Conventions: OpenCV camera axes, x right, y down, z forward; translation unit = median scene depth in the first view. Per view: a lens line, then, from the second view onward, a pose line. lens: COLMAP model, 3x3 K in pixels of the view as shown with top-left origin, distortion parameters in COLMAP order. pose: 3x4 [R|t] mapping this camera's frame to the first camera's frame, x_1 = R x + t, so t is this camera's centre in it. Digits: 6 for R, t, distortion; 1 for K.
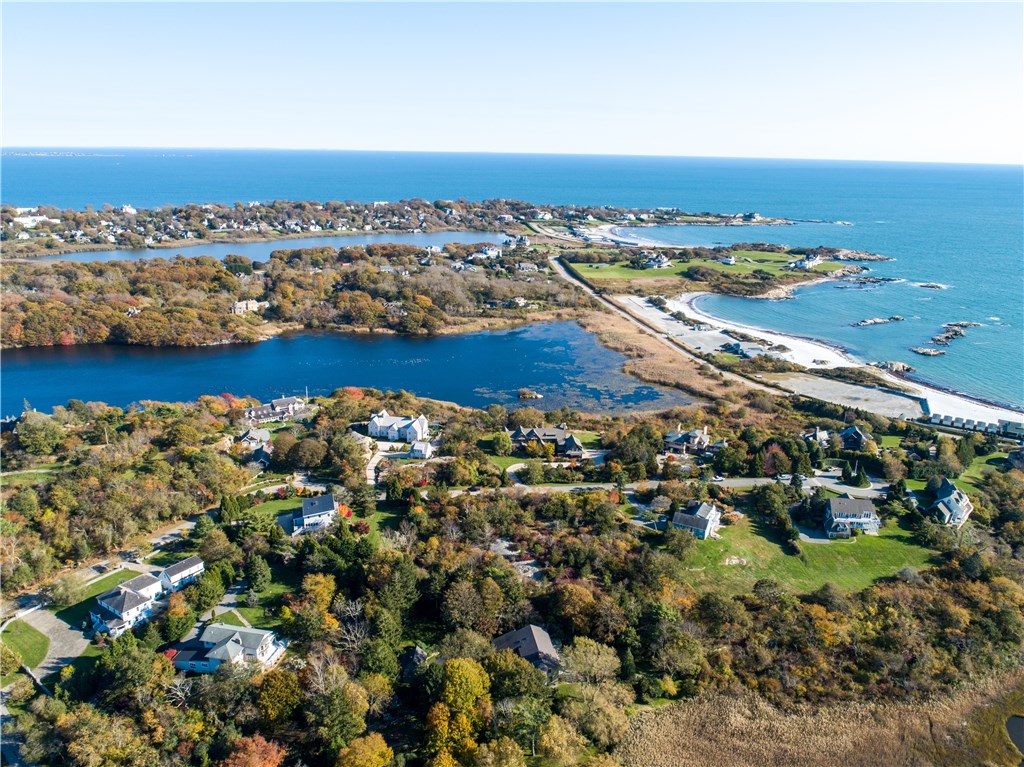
lens RADIAL K [[777.1, 0, 512.0], [0, 777.1, 383.5], [0, 0, 1]] dist [-0.023805, -0.000691]
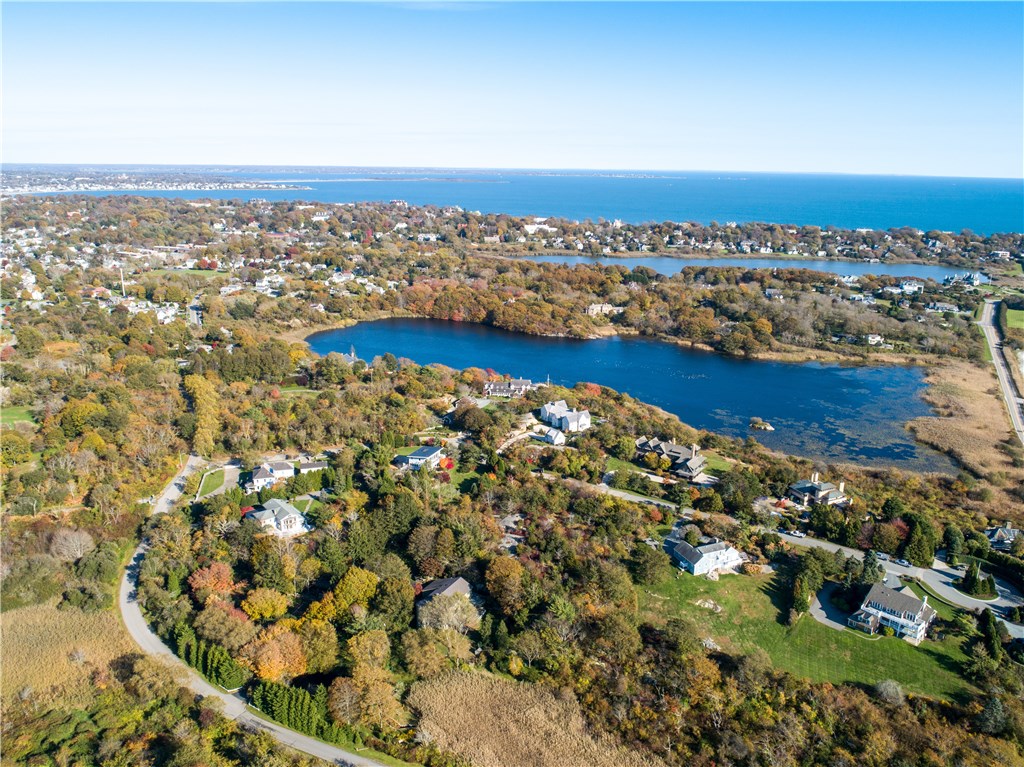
lens RADIAL K [[777.1, 0, 512.0], [0, 777.1, 383.5], [0, 0, 1]] dist [-0.023805, -0.000691]
pose [[0.772663, 0.168634, -0.612008, 0.276203], [-0.186291, 0.981858, 0.035349, -0.009428], [0.606867, 0.086699, 0.790061, 0.042108]]
